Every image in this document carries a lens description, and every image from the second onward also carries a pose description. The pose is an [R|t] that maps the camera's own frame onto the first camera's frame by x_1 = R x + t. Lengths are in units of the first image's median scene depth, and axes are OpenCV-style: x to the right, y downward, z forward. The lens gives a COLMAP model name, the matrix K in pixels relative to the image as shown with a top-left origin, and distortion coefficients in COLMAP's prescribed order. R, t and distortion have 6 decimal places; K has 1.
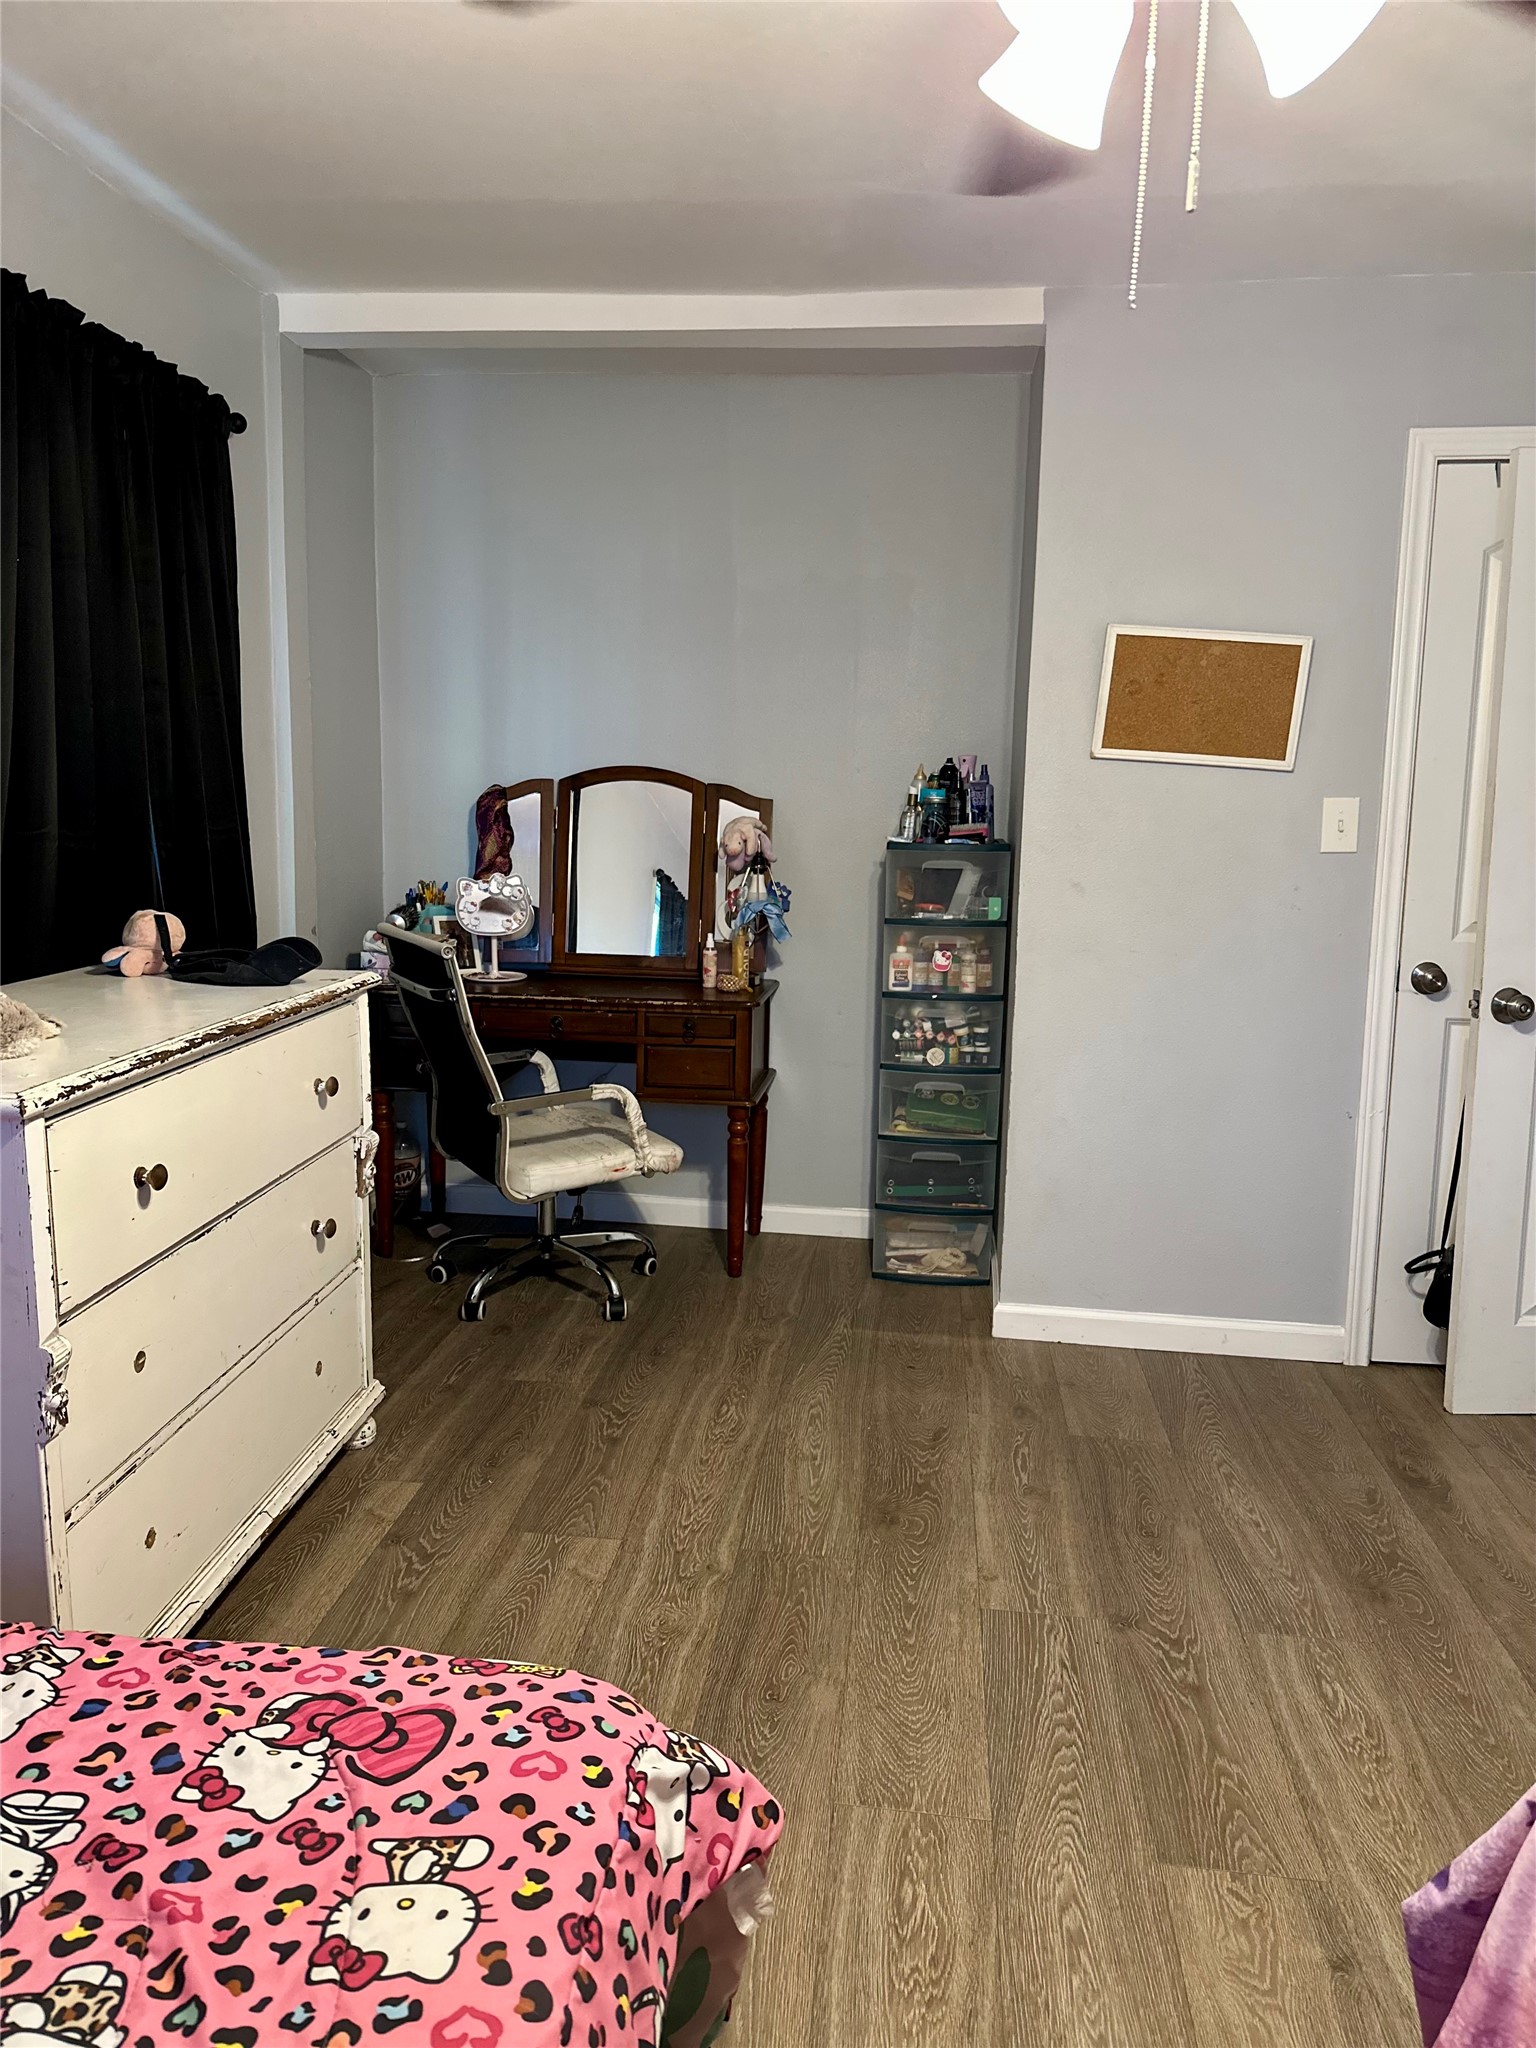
lens RADIAL K [[1438.3, 0, 756.1], [0, 1438.3, 1022.5], [0, 0, 1]] dist [0.060371, -0.069922]
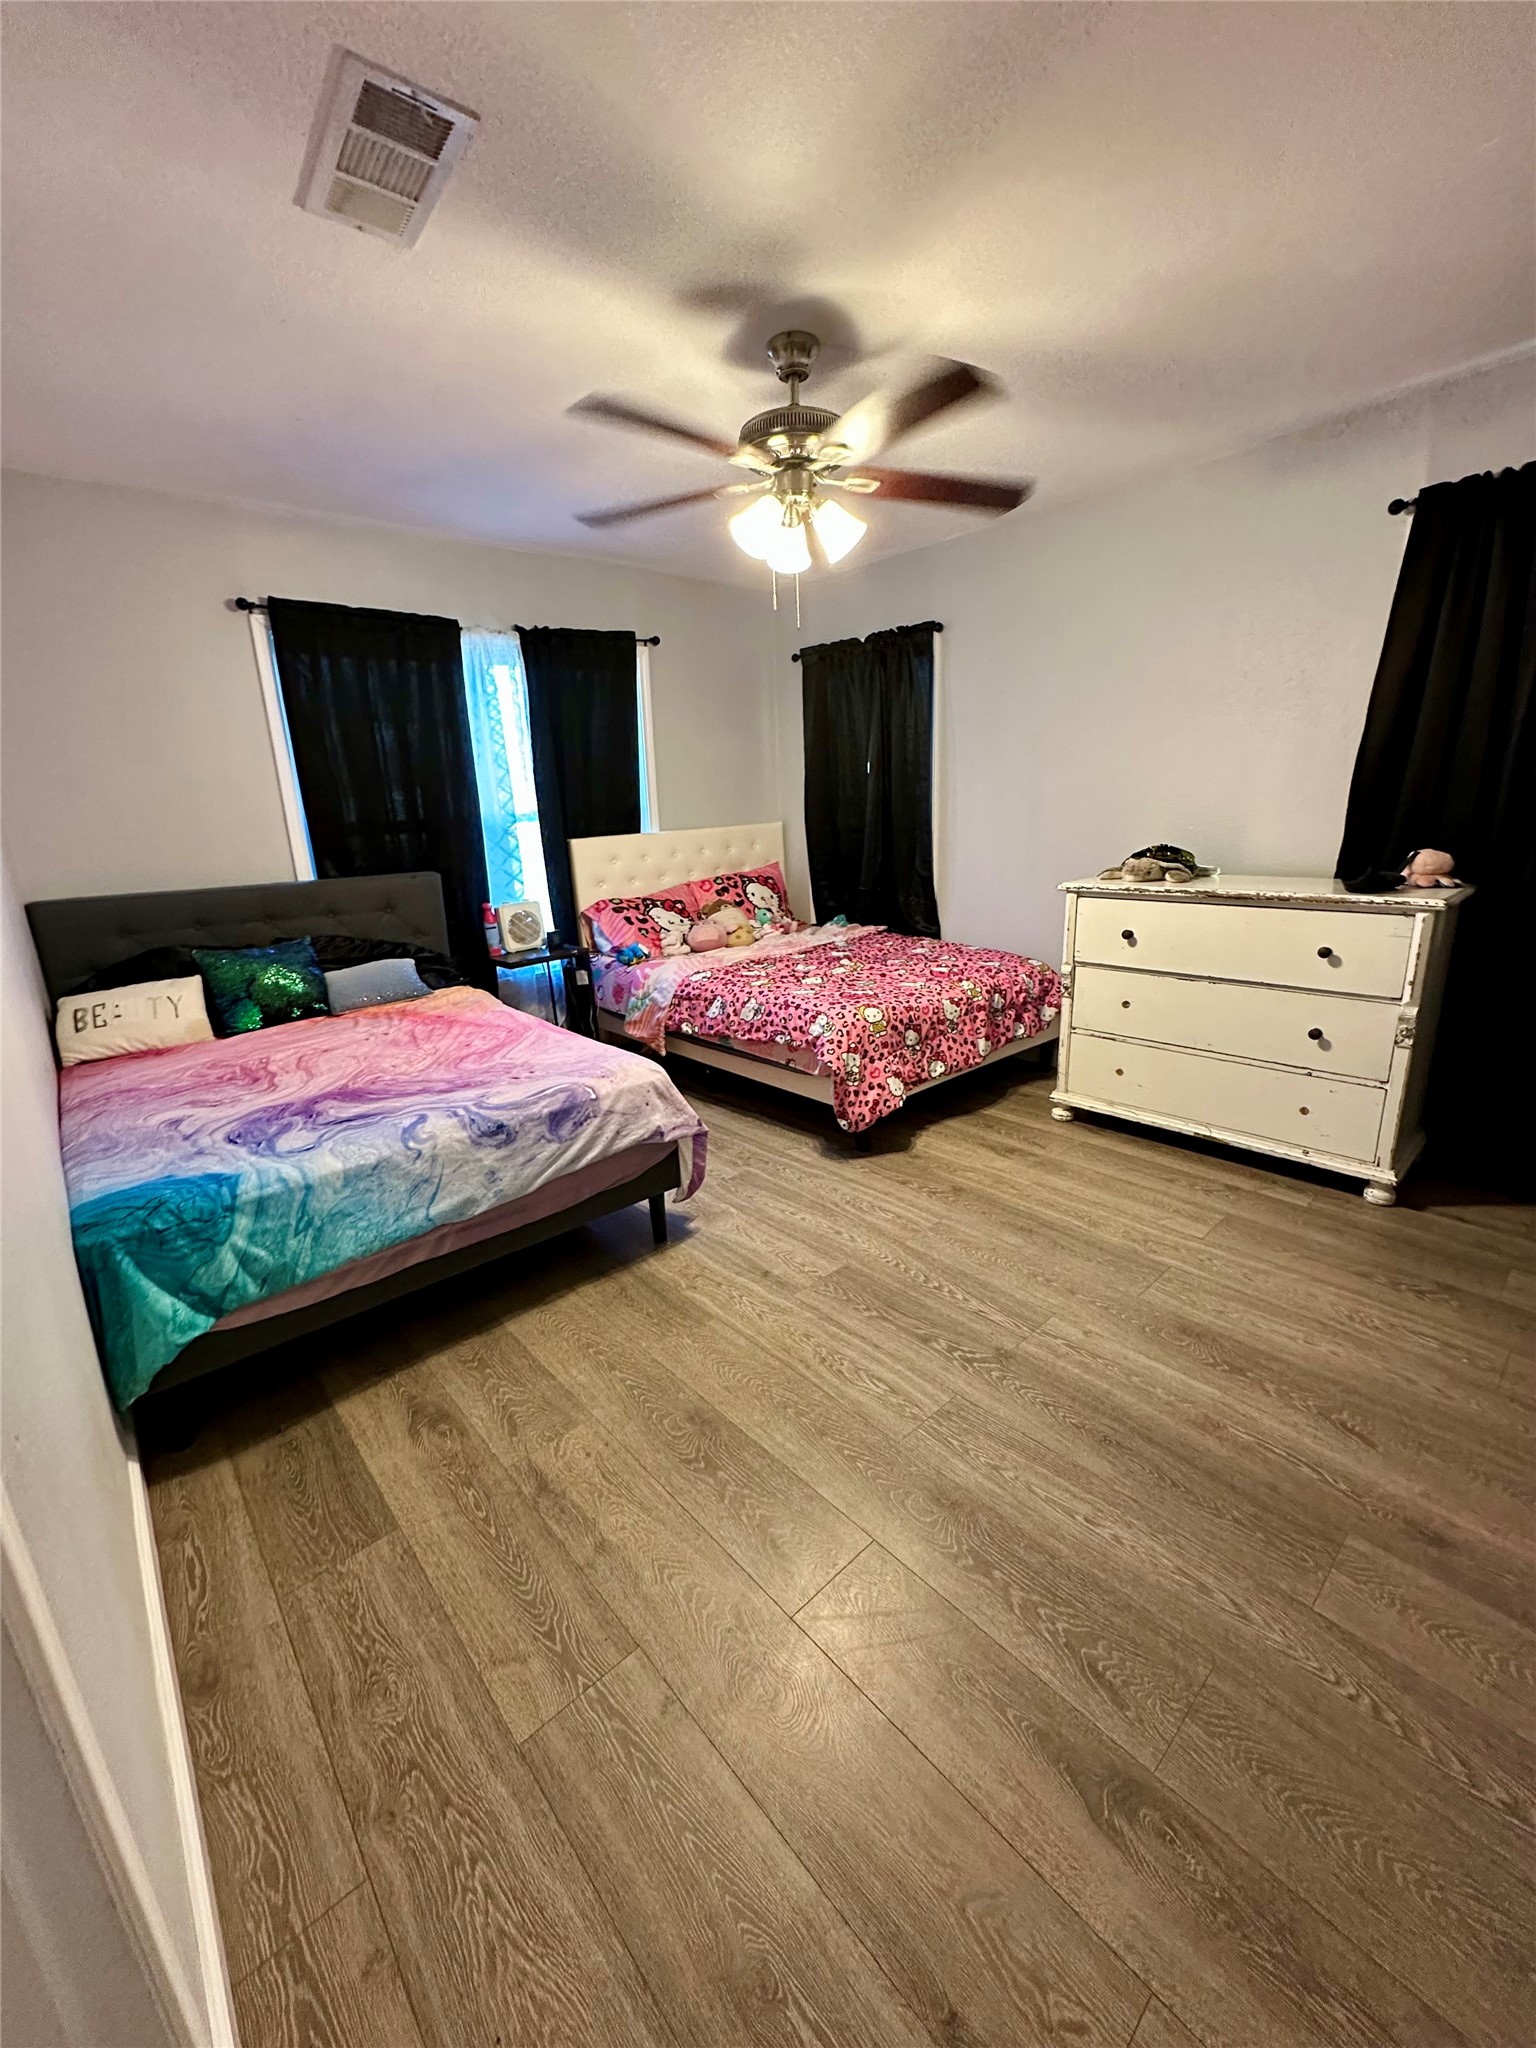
lens RADIAL K [[816.6, 0, 767.2], [0, 816.6, 1017.3], [0, 0, 1]] dist [-0.001404, 0.001243]
pose [[-0.664823, 0.193053, -0.721624, 0.673790], [-0.098499, 0.934938, 0.340866, -0.116174], [0.740478, 0.297695, -0.602553, 0.874887]]
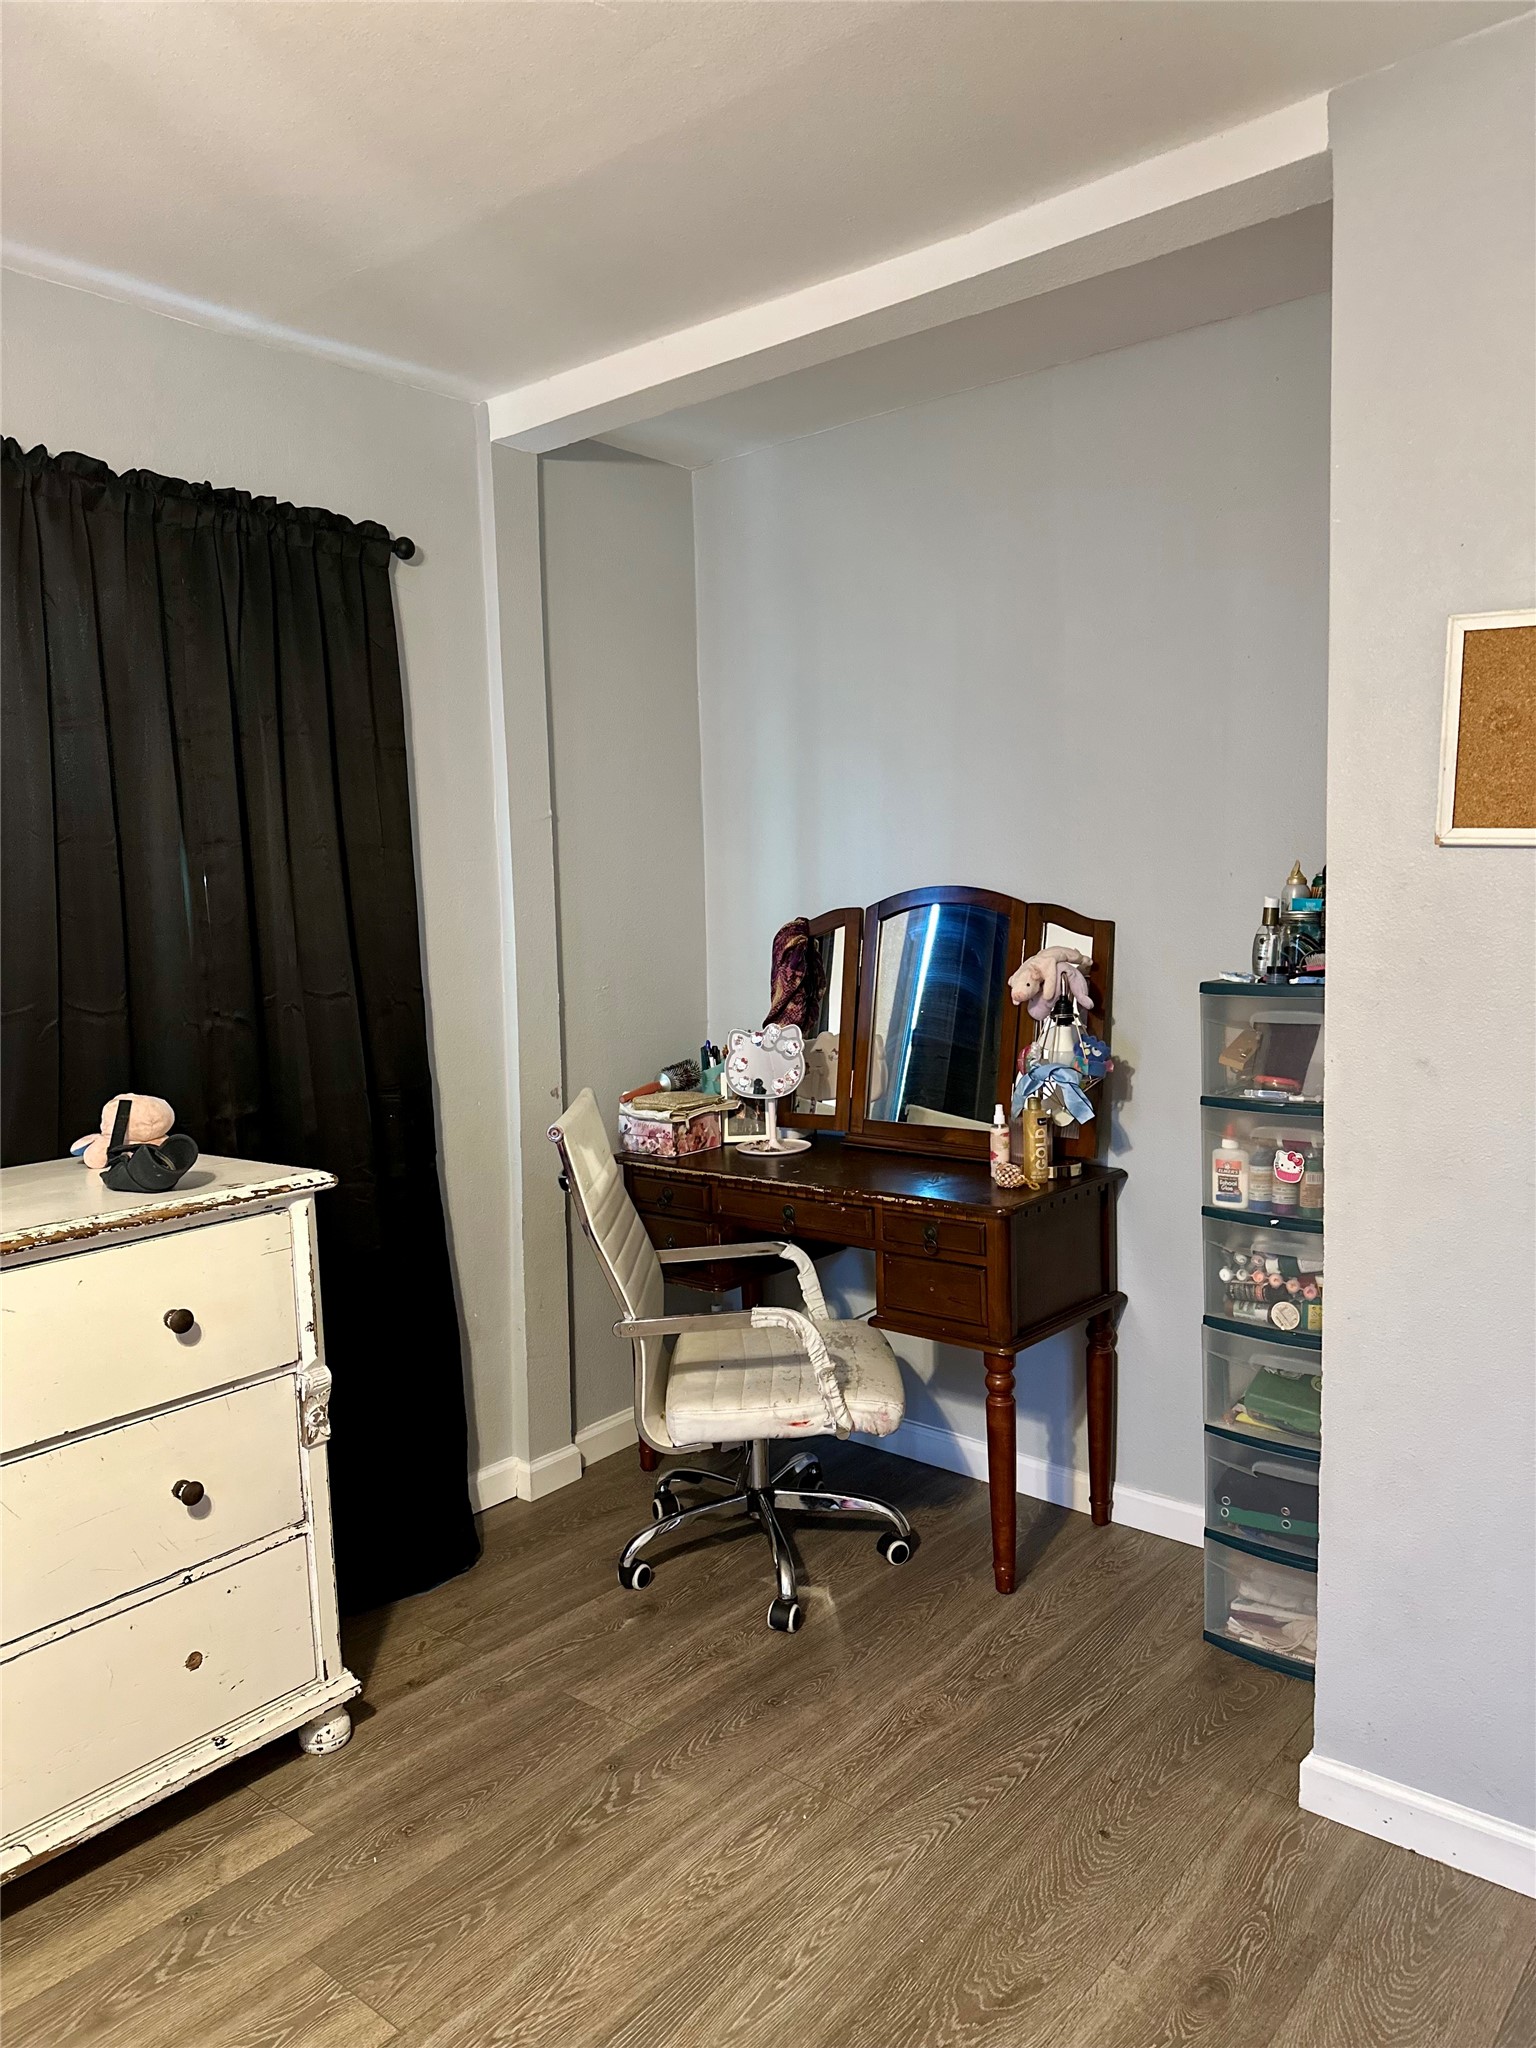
lens RADIAL K [[1438.3, 0, 764.3], [0, 1438.3, 1037.4], [0, 0, 1]] dist [0.060371, -0.069922]
pose [[0.834086, 0.008258, -0.551573, 0.336991], [-0.041258, 0.998021, -0.047448, -0.070005], [0.550089, 0.062333, 0.832776, 0.382385]]
